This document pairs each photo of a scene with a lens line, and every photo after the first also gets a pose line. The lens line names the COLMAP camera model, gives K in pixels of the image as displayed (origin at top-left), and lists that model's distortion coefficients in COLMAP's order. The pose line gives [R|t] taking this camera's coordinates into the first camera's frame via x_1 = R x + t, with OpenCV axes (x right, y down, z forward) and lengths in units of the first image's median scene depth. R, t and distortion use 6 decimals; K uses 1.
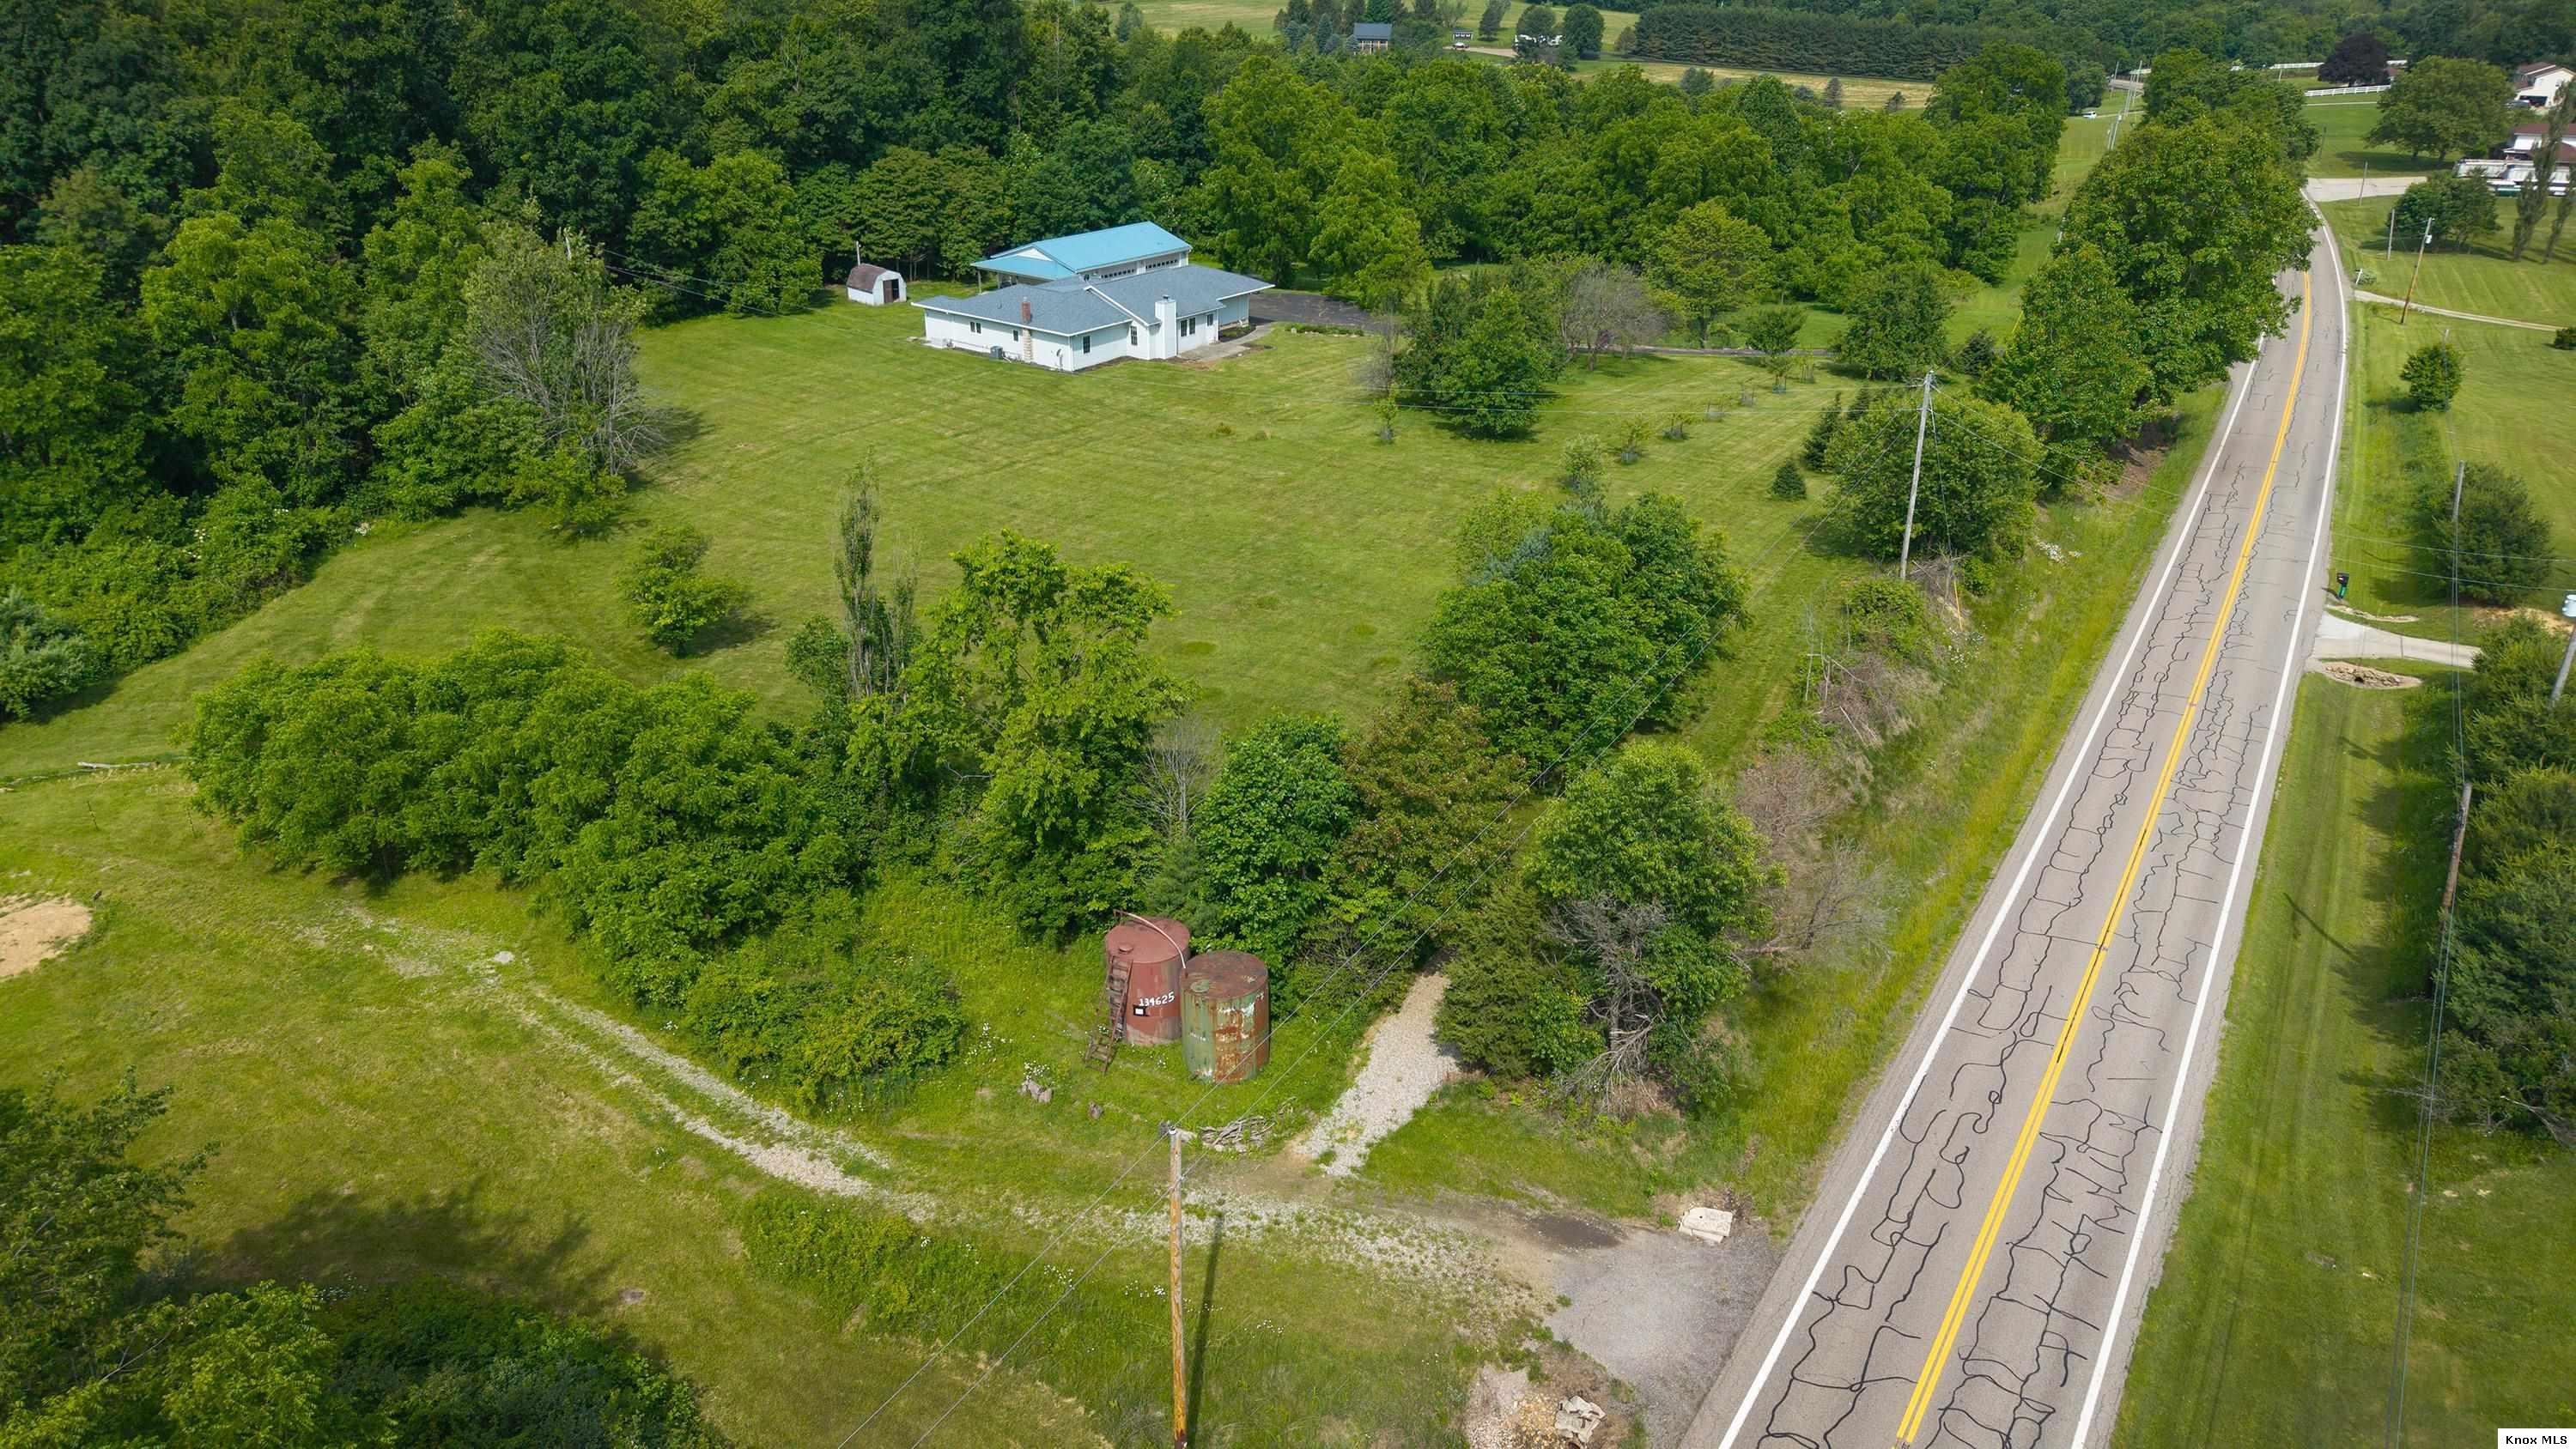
lens RADIAL K [[1712.8, 0, 1288.0], [0, 1712.8, 724.5], [0, 0, 1]] dist [0.004058, 0.004920]
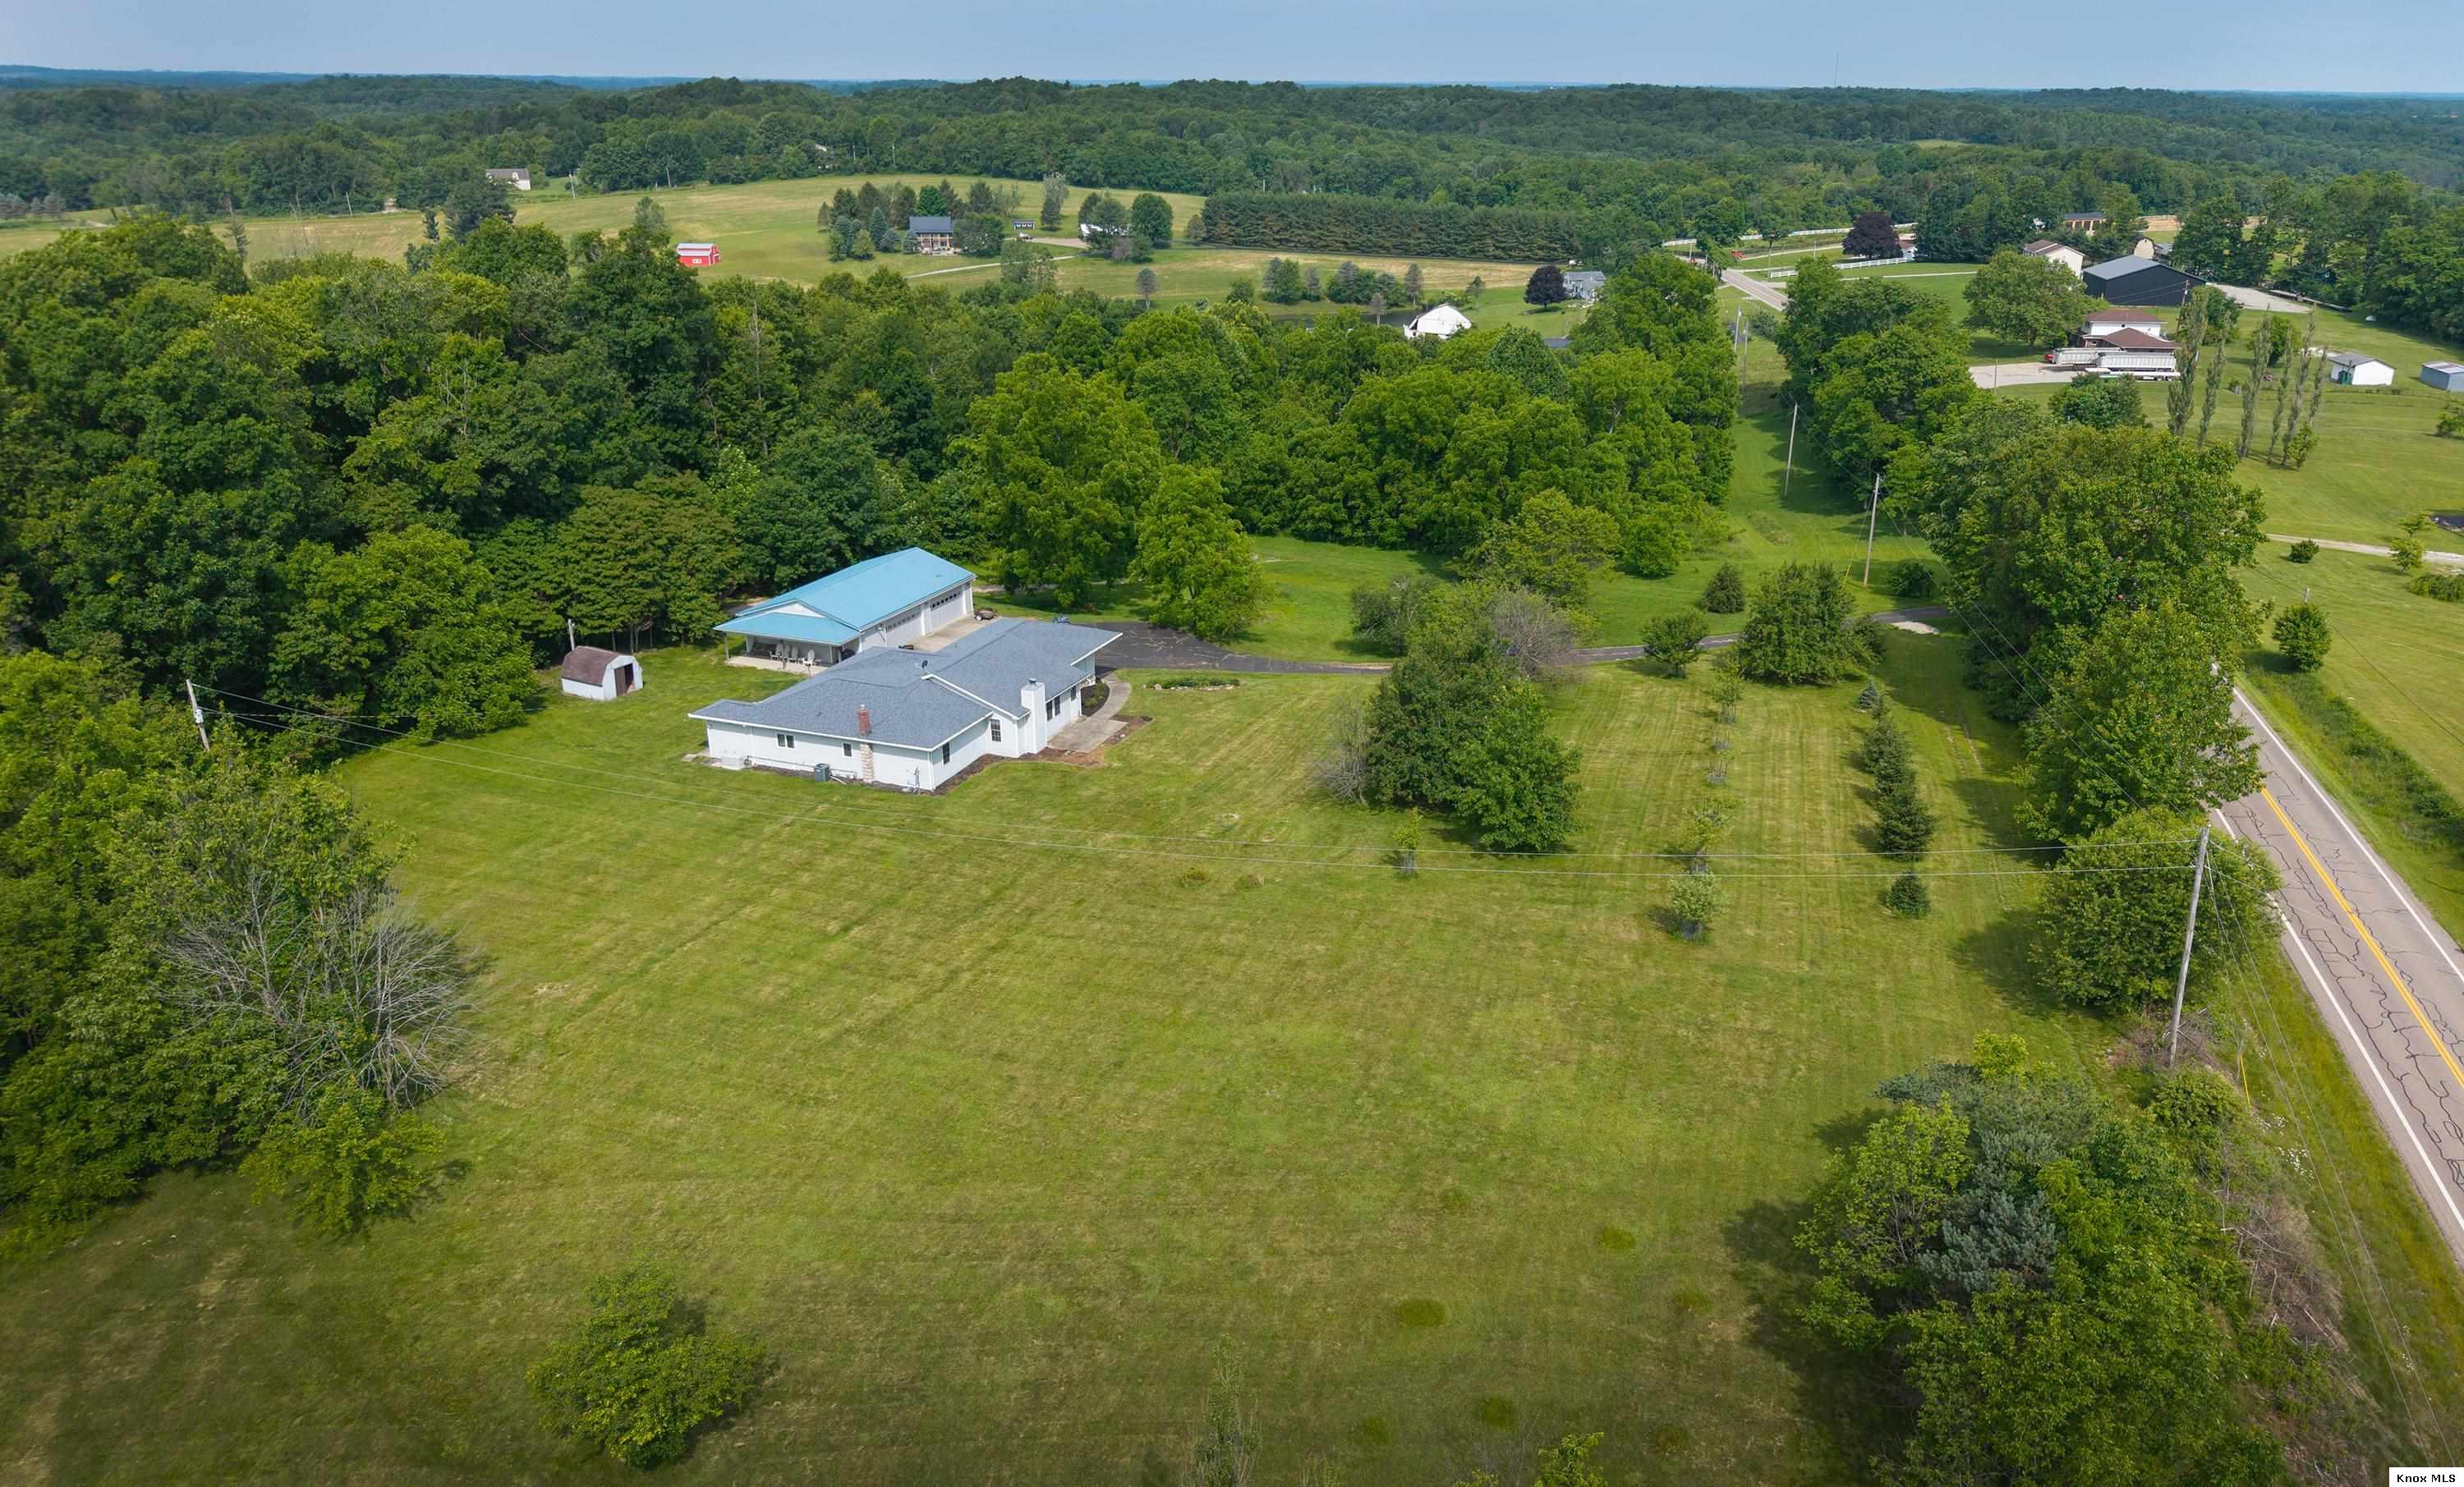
lens RADIAL K [[1761.7, 0, 1343.4], [0, 1761.7, 744.7], [0, 0, 1]] dist [0.070292, -0.093606]
pose [[0.956323, -0.105814, 0.272487, -0.162099], [0.128336, 0.989522, -0.066153, -0.145696], [-0.262632, 0.098233, 0.959883, 0.158611]]
